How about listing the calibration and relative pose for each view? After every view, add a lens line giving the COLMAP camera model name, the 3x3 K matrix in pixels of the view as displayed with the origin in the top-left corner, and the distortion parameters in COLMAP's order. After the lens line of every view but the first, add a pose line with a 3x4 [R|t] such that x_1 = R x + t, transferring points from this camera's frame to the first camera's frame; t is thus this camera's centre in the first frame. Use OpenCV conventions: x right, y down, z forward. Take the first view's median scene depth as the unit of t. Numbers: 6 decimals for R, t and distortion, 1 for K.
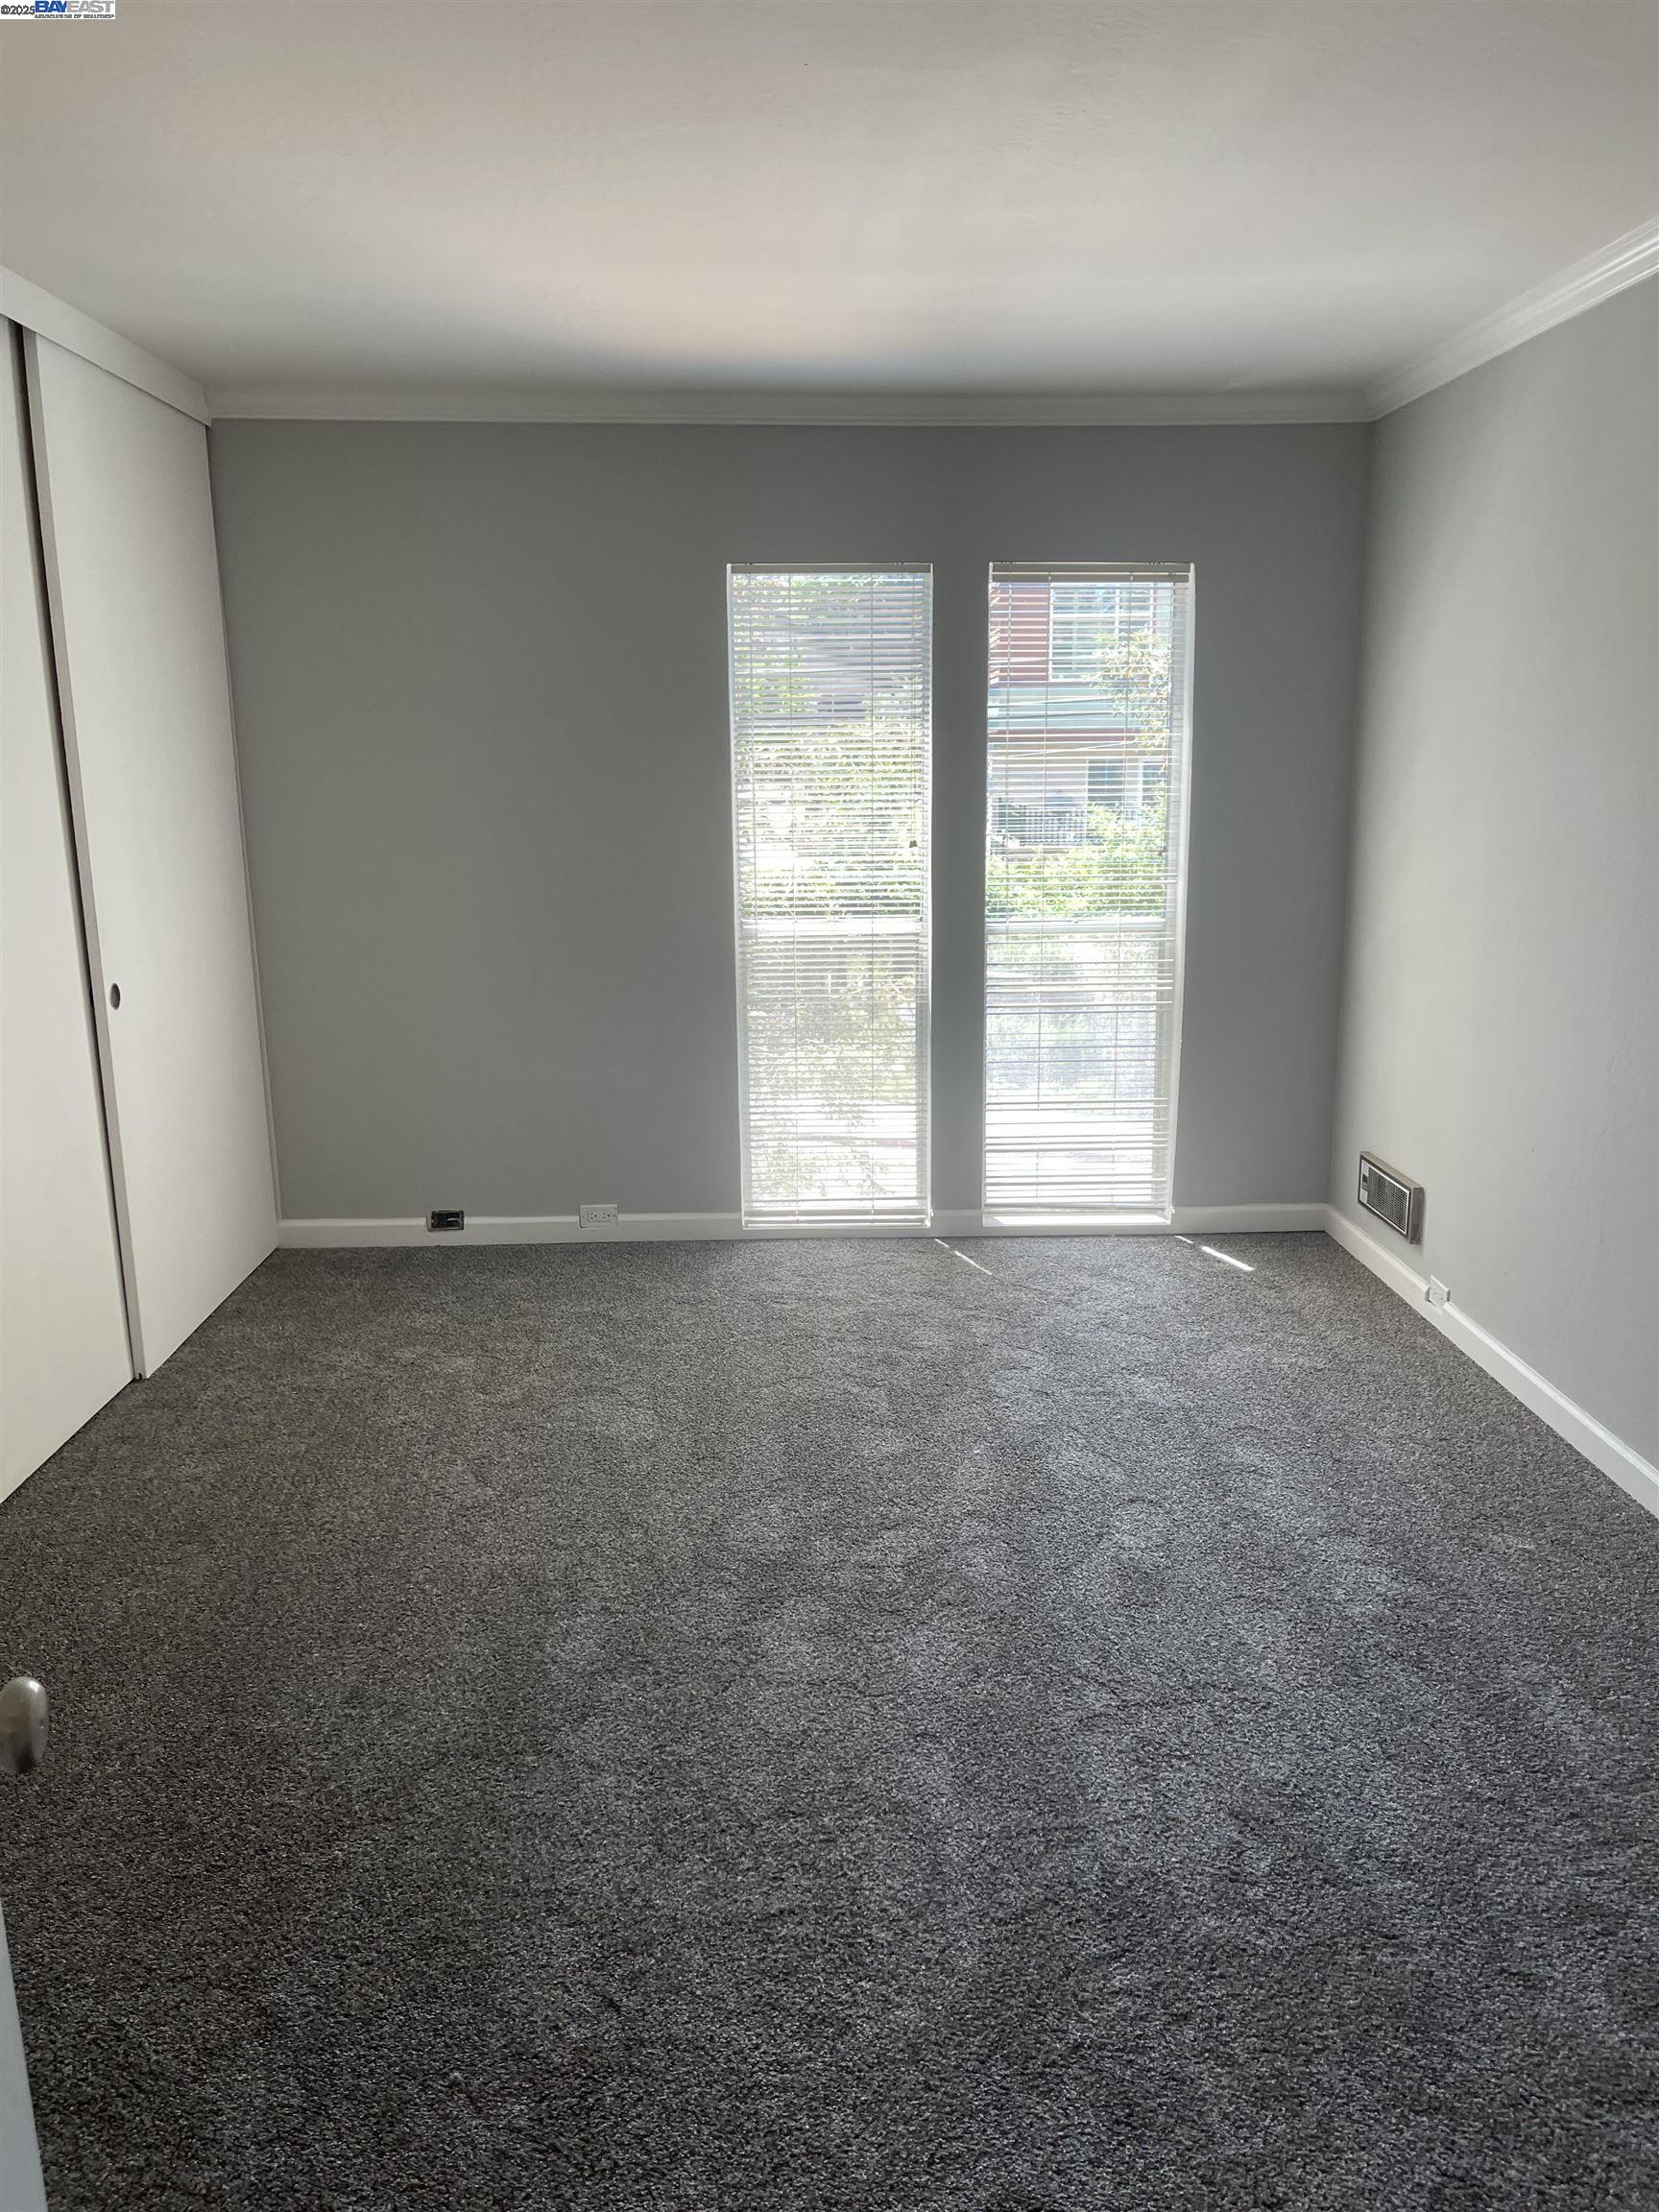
lens RADIAL K [[1661.9, 0, 808.8], [0, 1661.9, 1124.8], [0, 0, 1]] dist [0.077695, -0.101830]
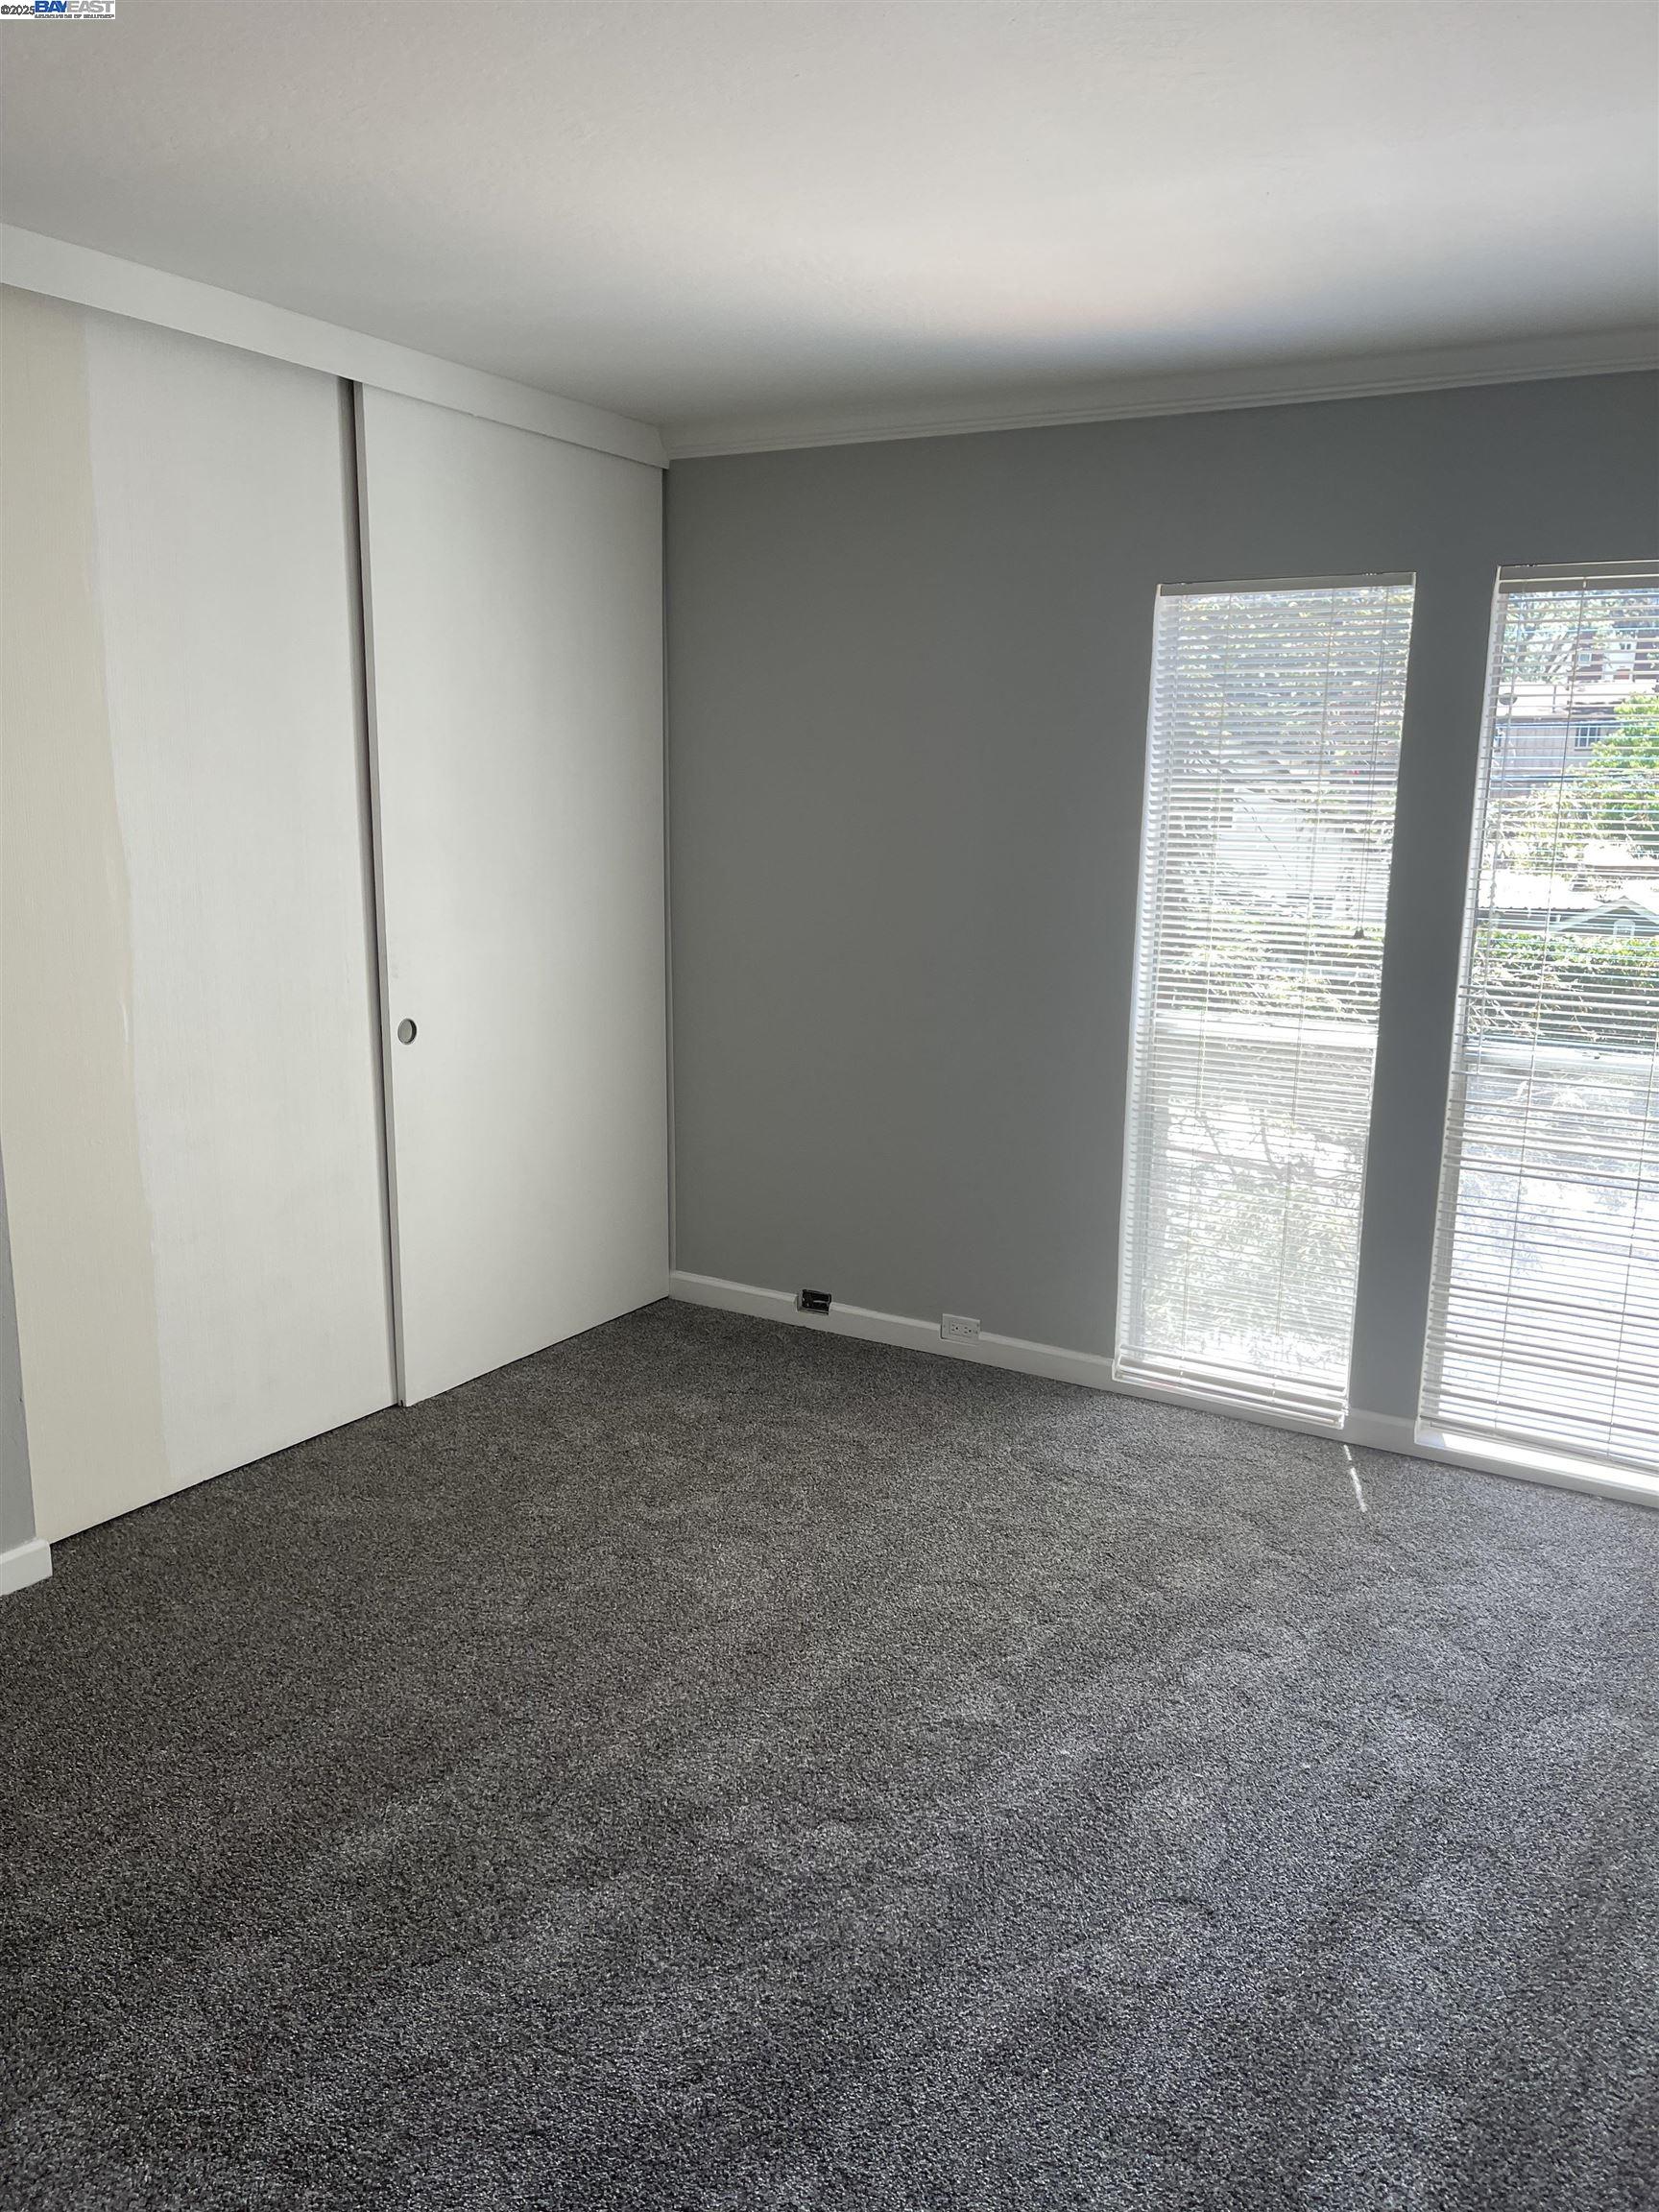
lens RADIAL K [[1661.9, 0, 825.9], [0, 1661.9, 1131.3], [0, 0, 1]] dist [0.077695, -0.101830]
pose [[0.842834, 0.132216, -0.521681, 0.279480], [-0.143395, 0.989481, 0.019106, -0.059547], [0.518719, 0.058703, 0.852927, 0.221903]]
